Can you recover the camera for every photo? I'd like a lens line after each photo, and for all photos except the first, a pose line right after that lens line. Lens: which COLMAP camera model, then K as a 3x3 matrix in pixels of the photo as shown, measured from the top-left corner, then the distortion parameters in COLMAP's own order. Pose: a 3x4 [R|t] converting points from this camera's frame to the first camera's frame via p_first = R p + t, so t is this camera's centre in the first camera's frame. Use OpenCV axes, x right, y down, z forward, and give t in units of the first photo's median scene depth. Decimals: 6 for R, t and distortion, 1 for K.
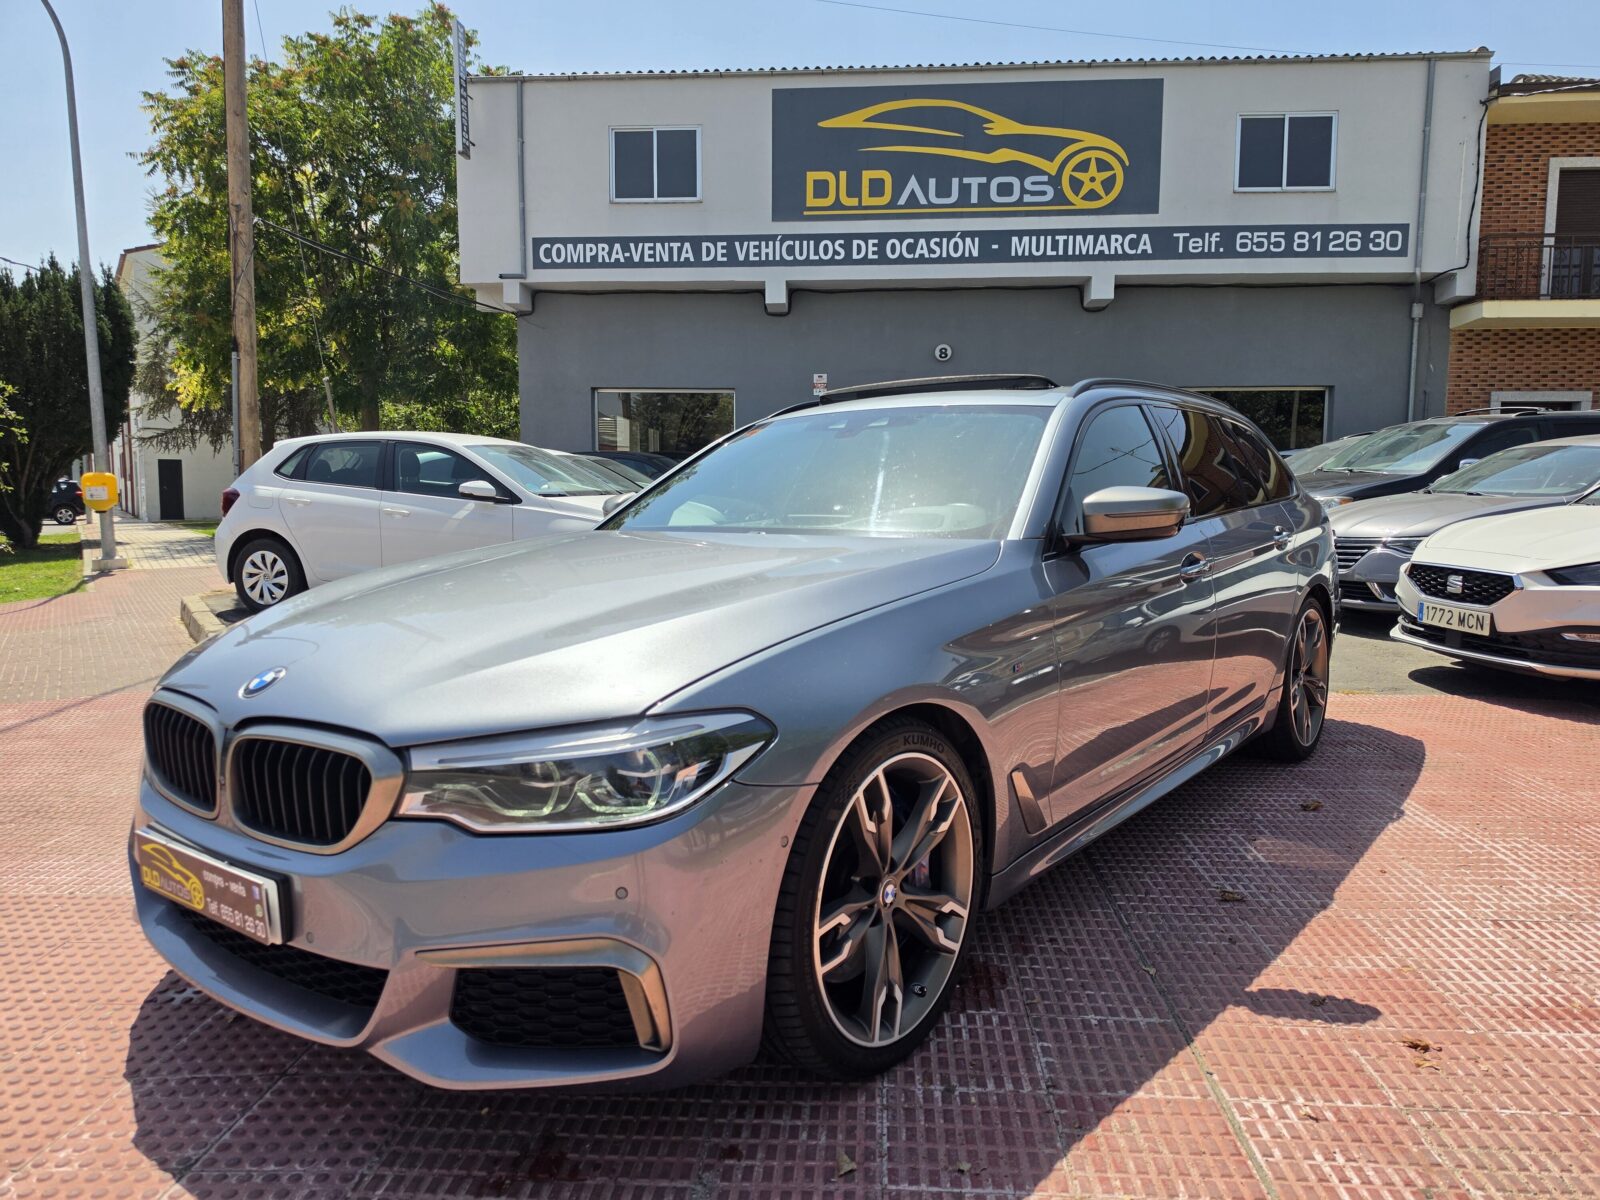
lens RADIAL K [[1123.9, 0, 795.0], [0, 1123.9, 597.9], [0, 0, 1]] dist [0.114745, -0.199736]
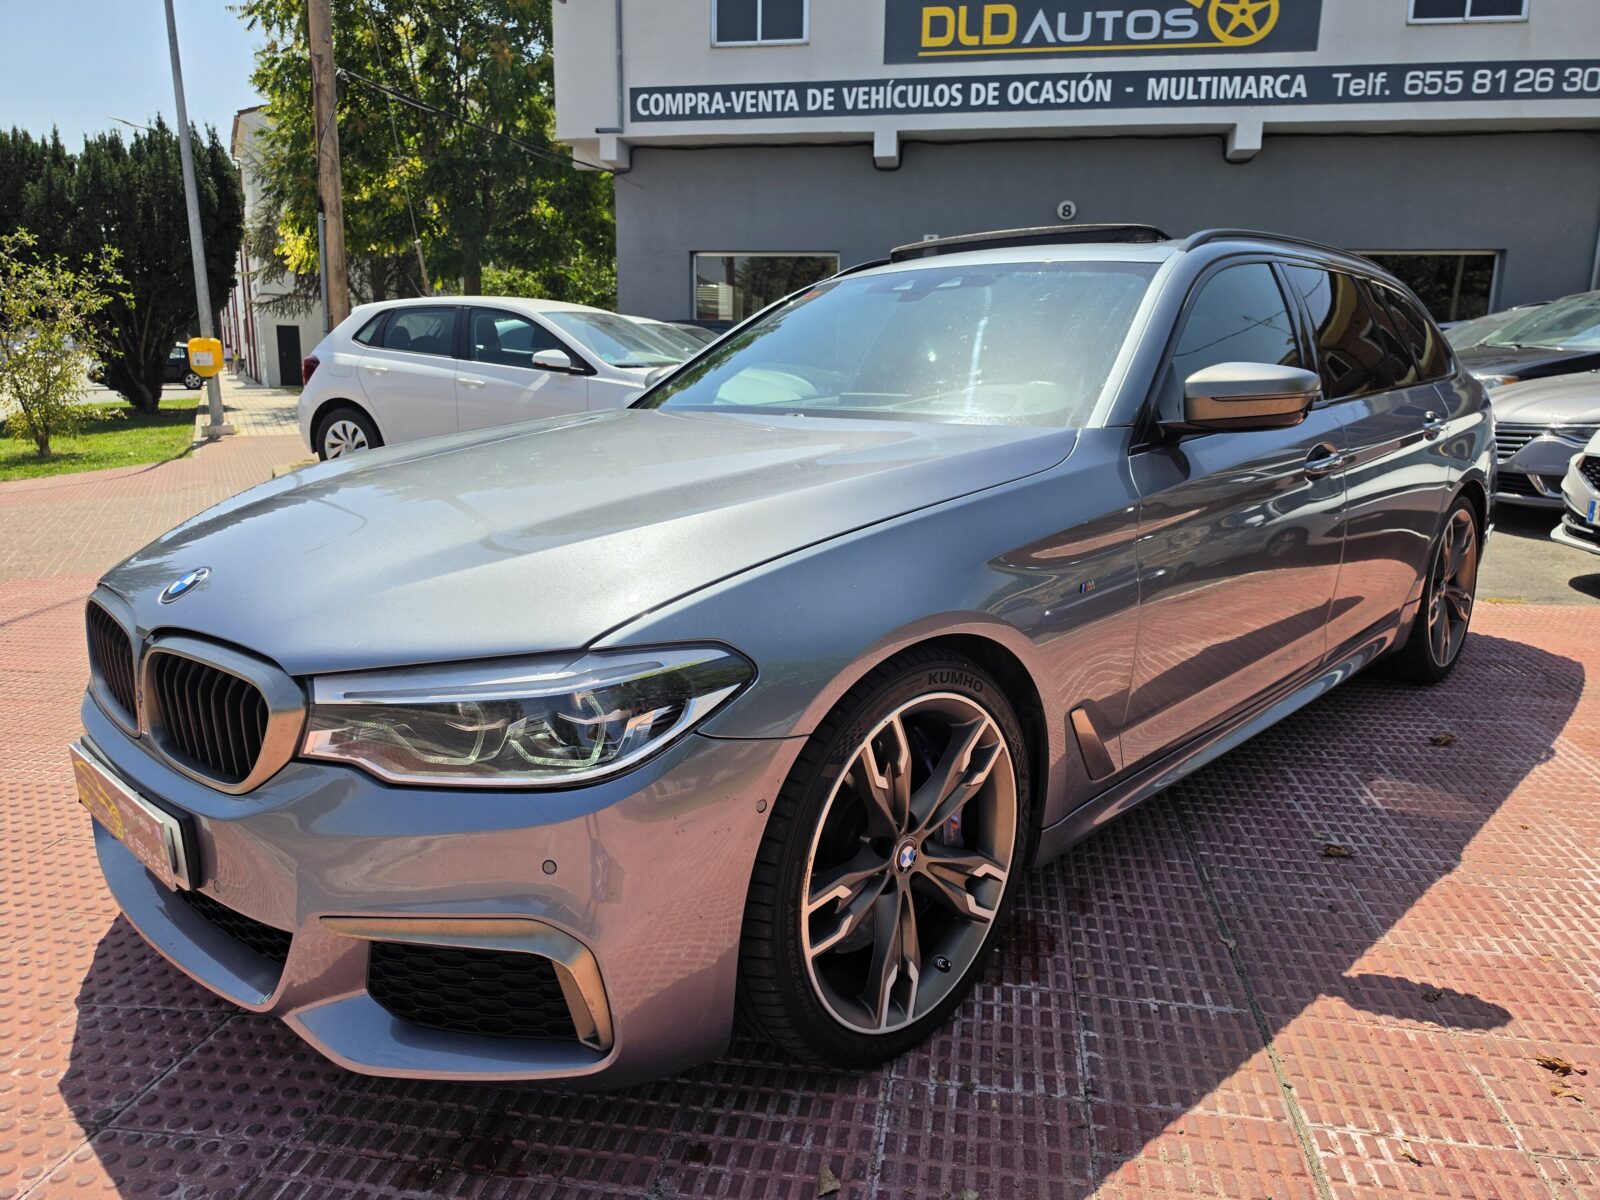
lens RADIAL K [[1157.2, 0, 782.9], [0, 1157.2, 605.1], [0, 0, 1]] dist [0.042346, -0.076685]
pose [[0.994785, 0.028611, -0.097896, 0.047417], [-0.017438, 0.993427, 0.113135, -0.012510], [0.100490, -0.110838, 0.988745, 0.111856]]
